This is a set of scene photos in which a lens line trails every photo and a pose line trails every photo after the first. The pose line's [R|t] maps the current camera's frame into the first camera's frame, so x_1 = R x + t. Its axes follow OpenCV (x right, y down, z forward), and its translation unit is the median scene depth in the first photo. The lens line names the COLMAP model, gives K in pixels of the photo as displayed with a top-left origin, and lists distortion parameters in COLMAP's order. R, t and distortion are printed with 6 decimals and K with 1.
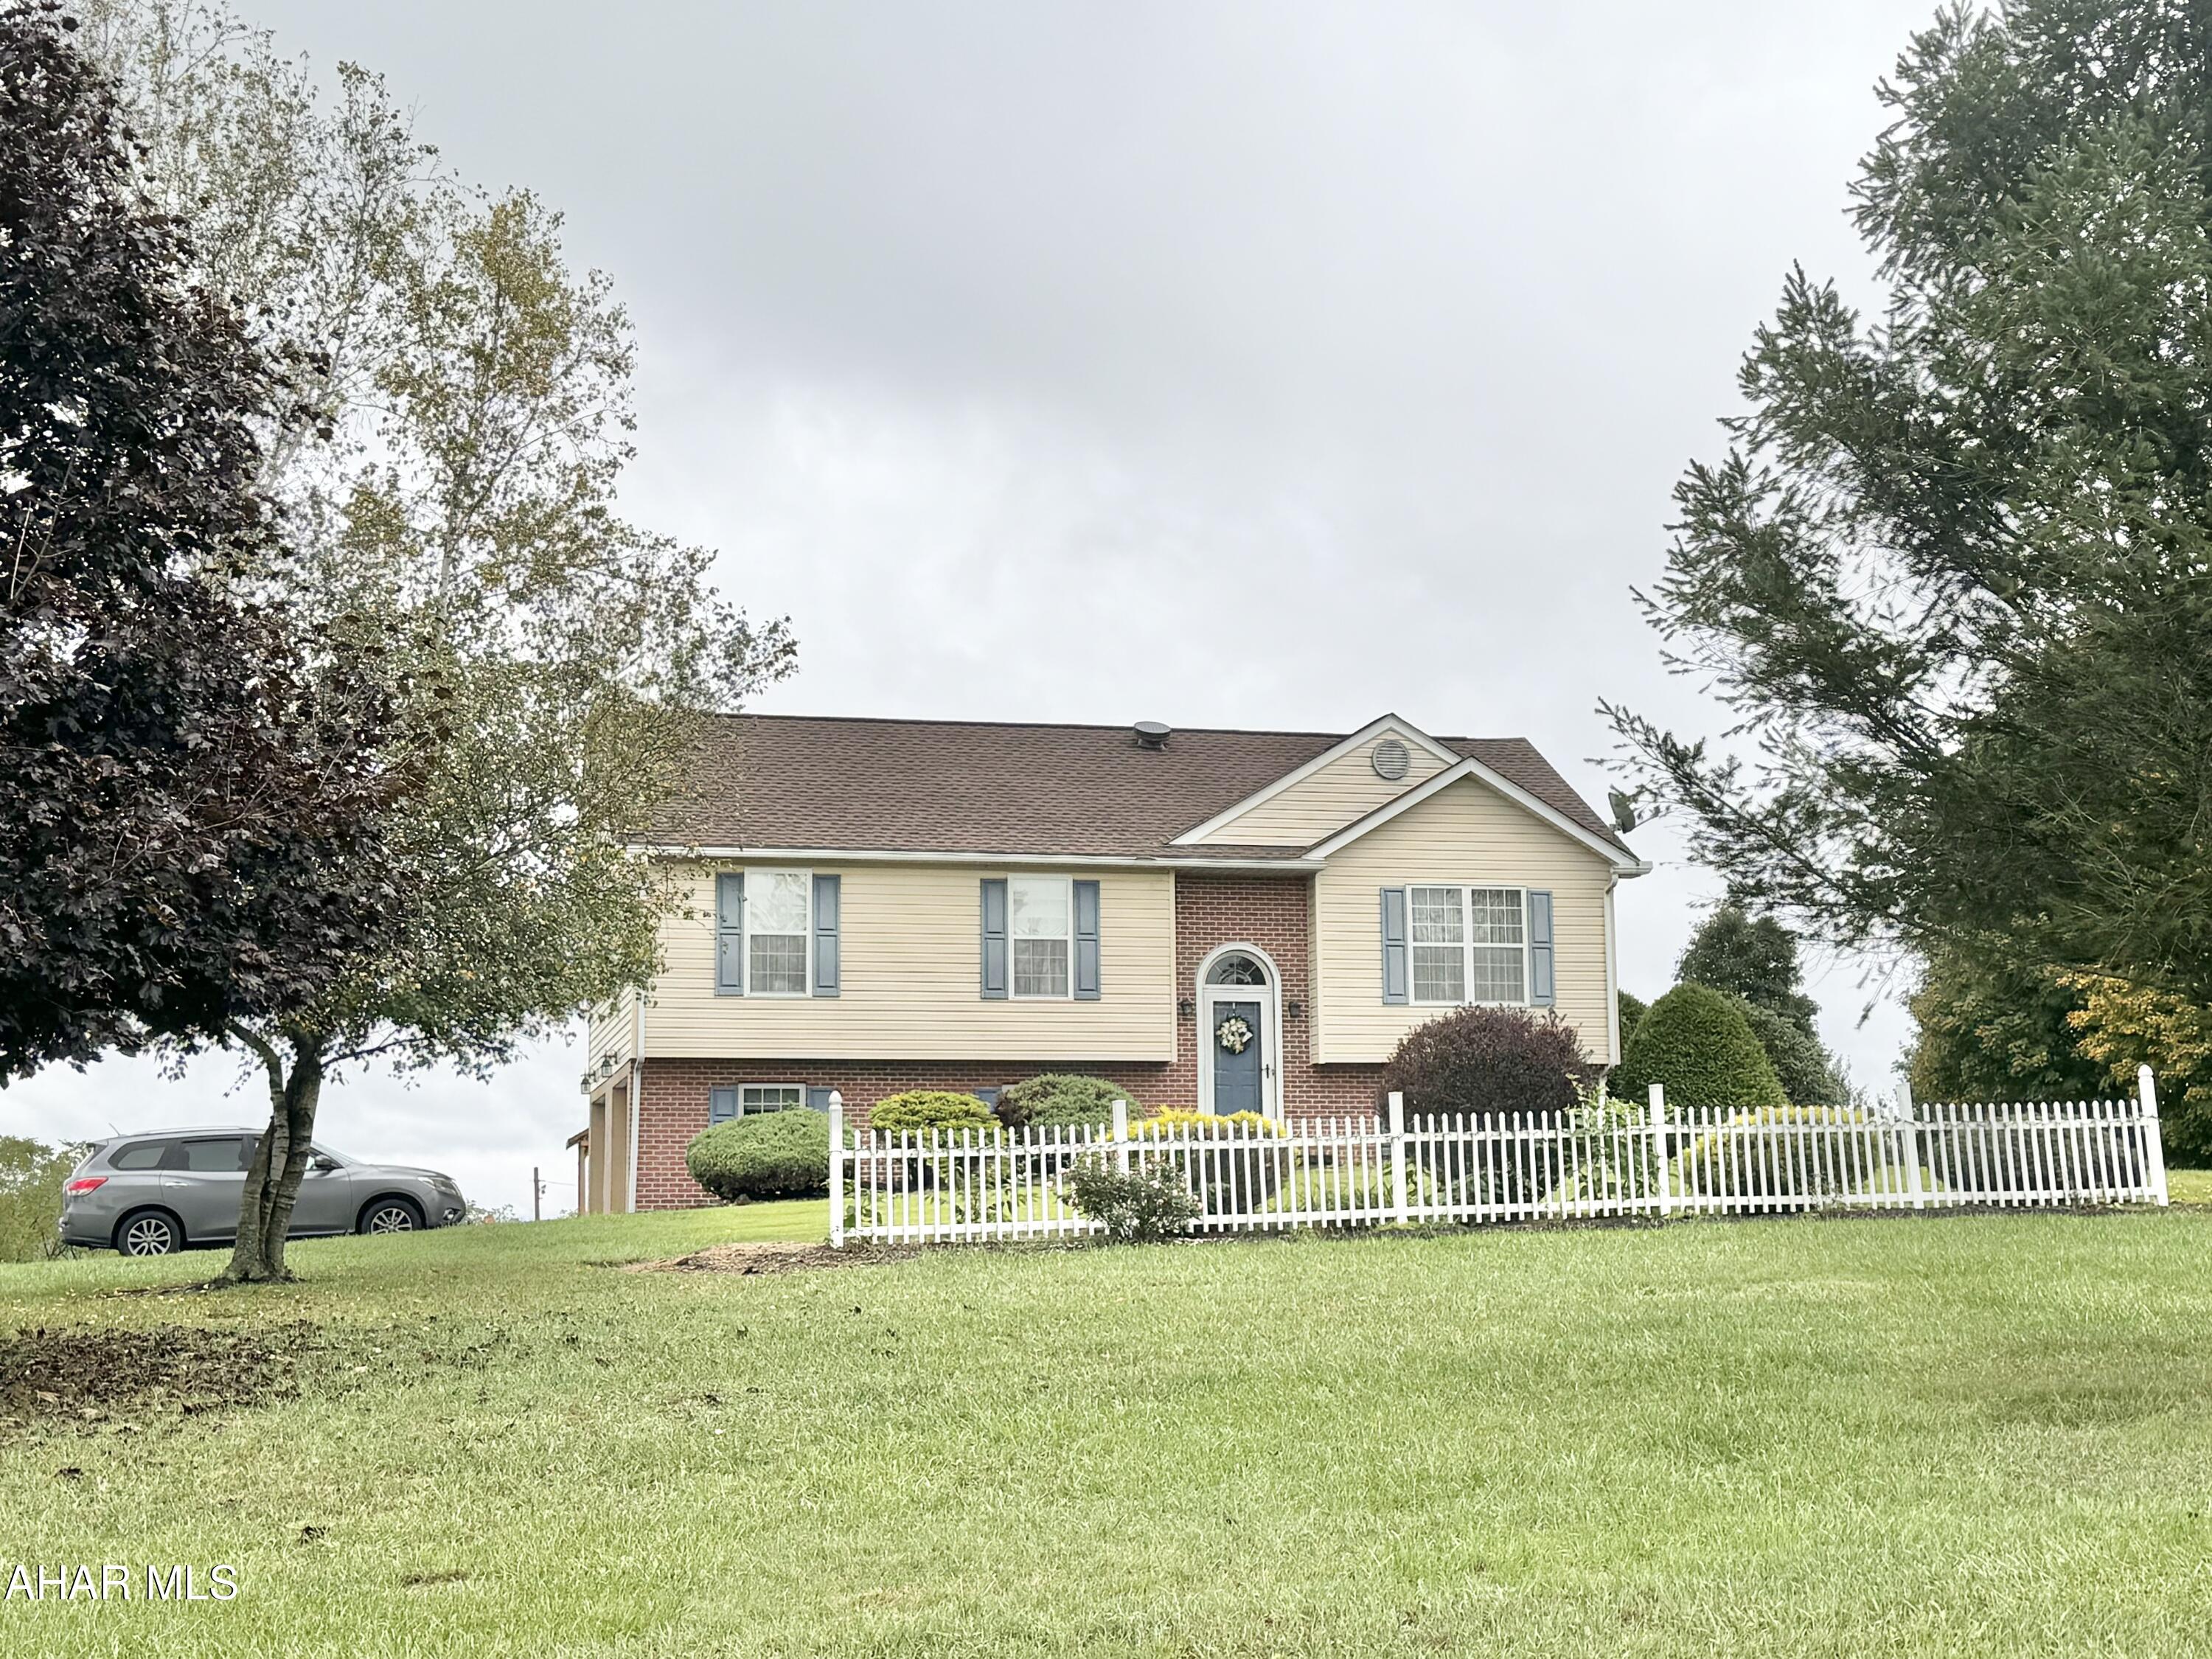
lens RADIAL K [[3086.6, 0, 1103.6], [0, 3086.6, 830.0], [0, 0, 1]] dist [0.021930, 0.000000]
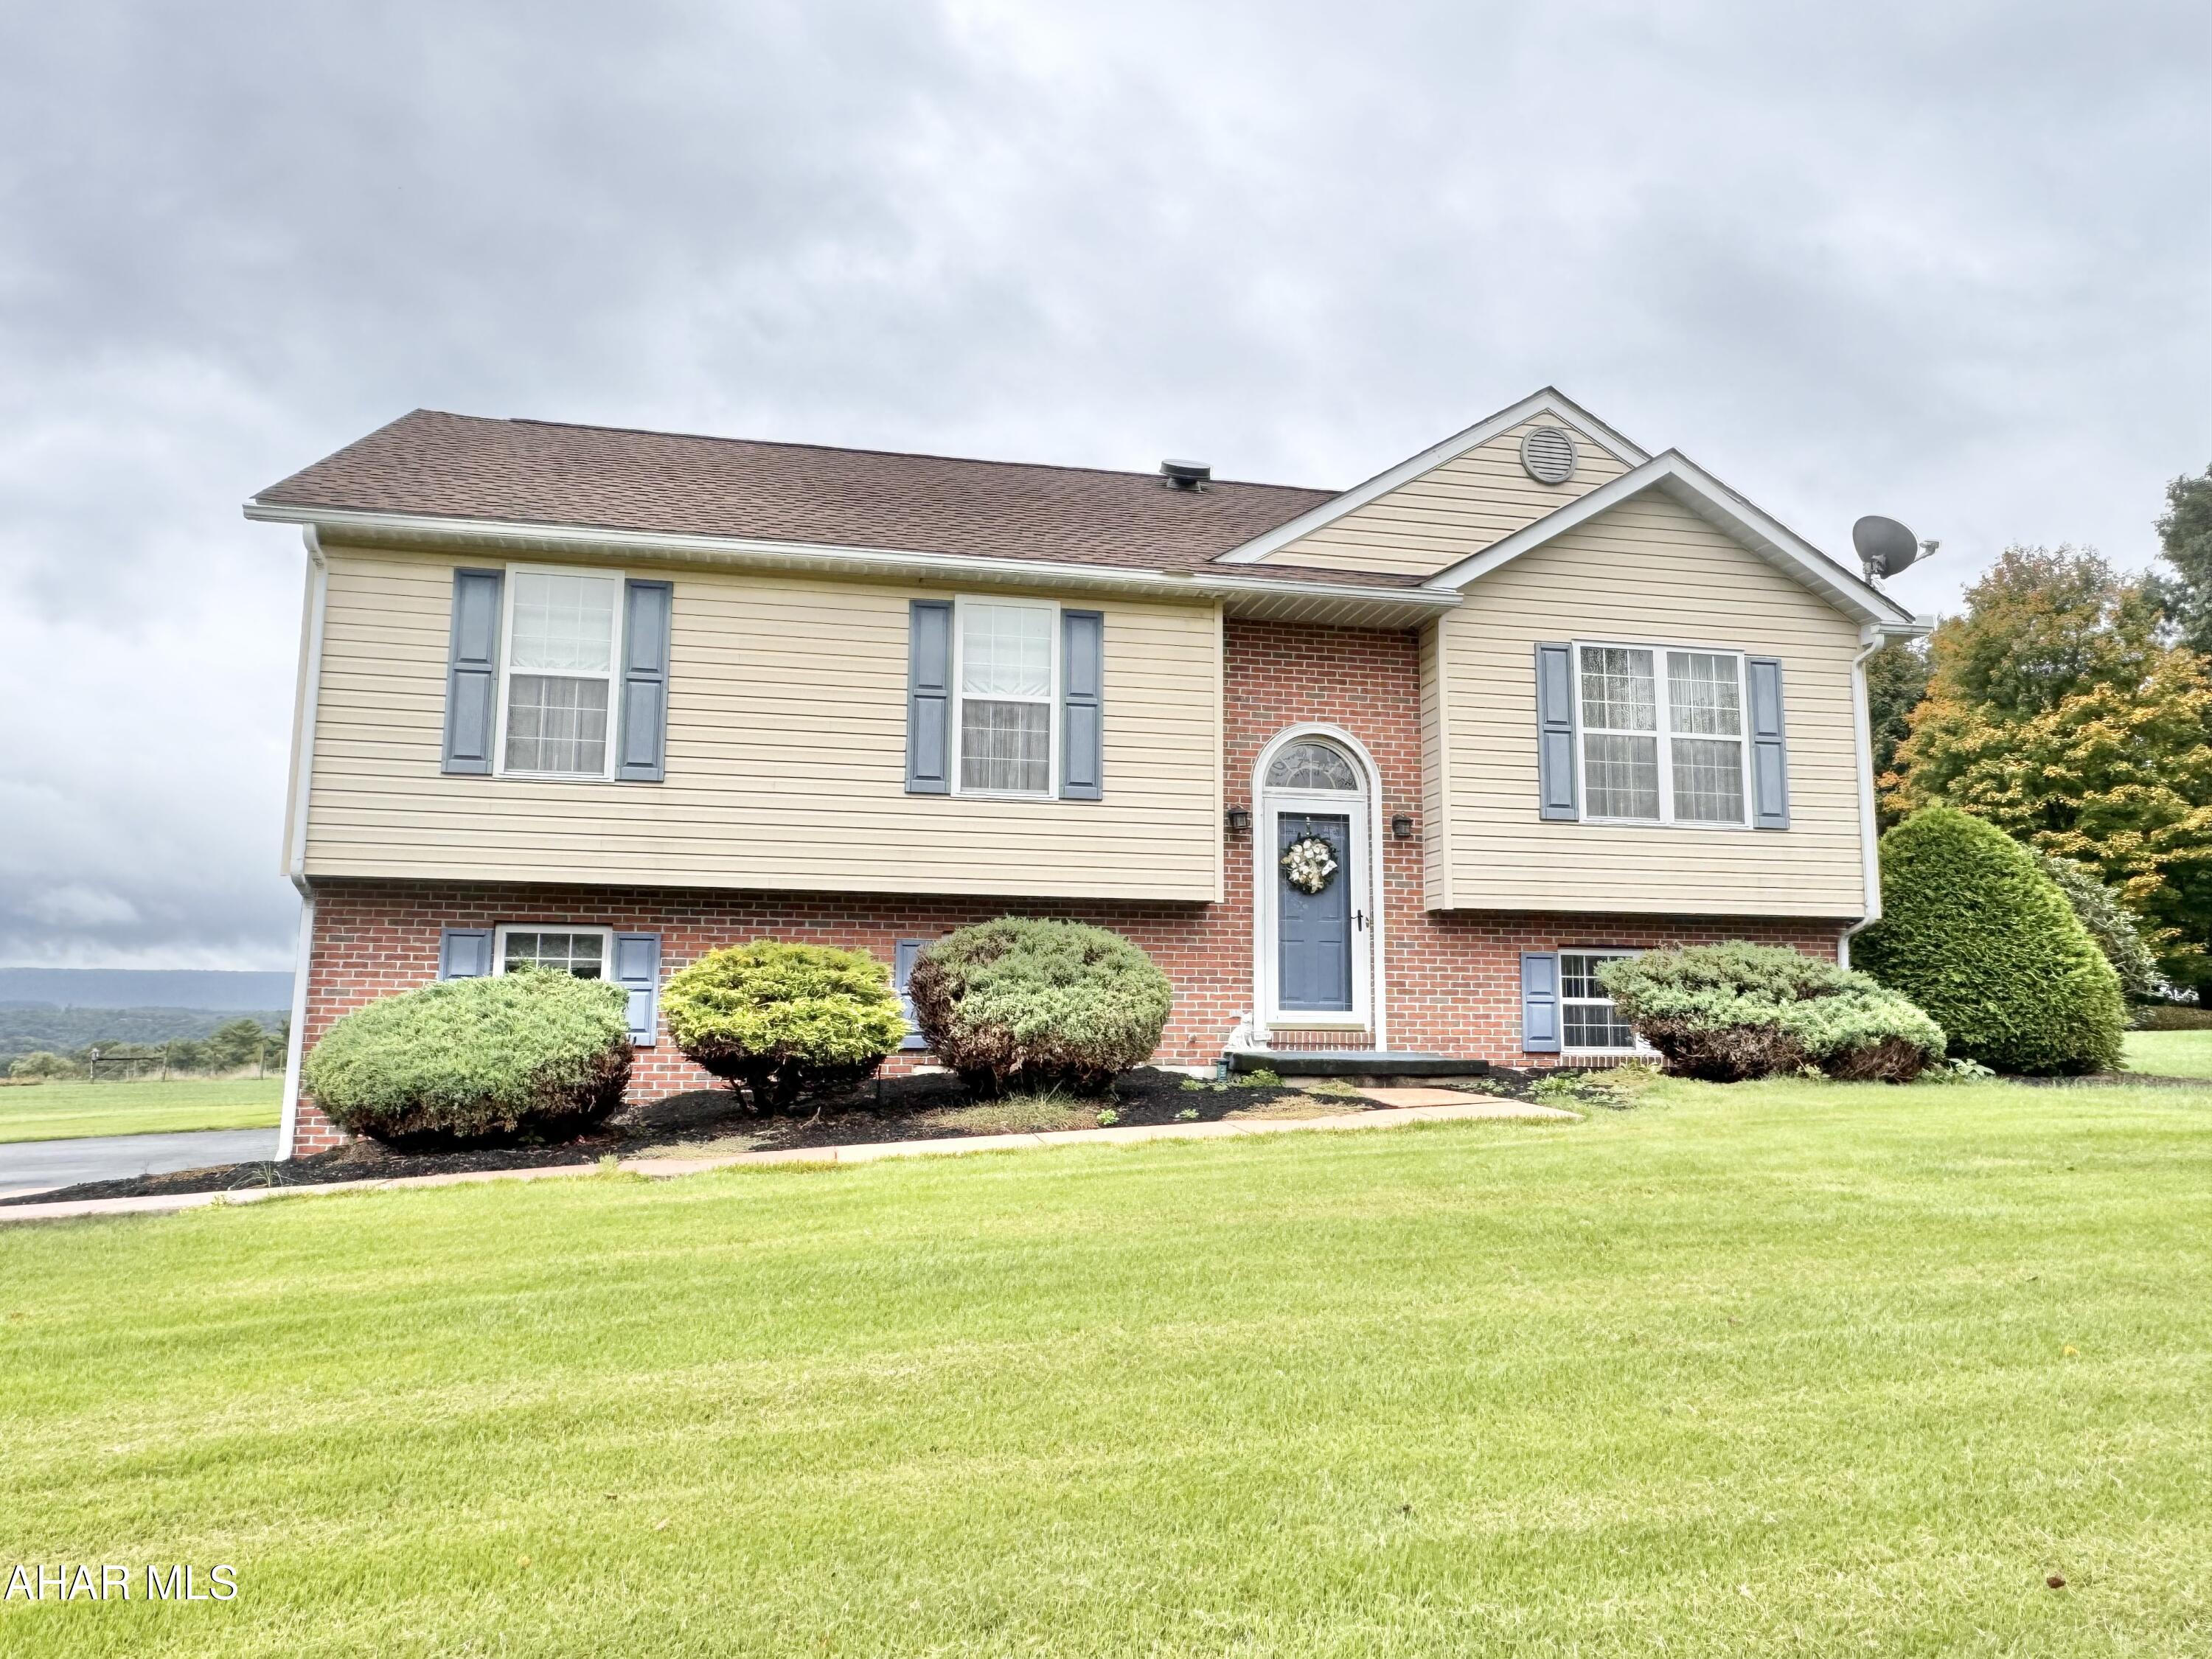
lens RADIAL K [[1314.1, 0, 1103.1], [0, 1314.1, 820.6], [0, 0, 1]] dist [-0.001623, 0.000248]
pose [[0.999182, 0.013628, -0.038069, 0.009194], [-0.013832, 0.999891, -0.005115, 0.060039], [0.037995, 0.005637, 0.999262, 0.729930]]
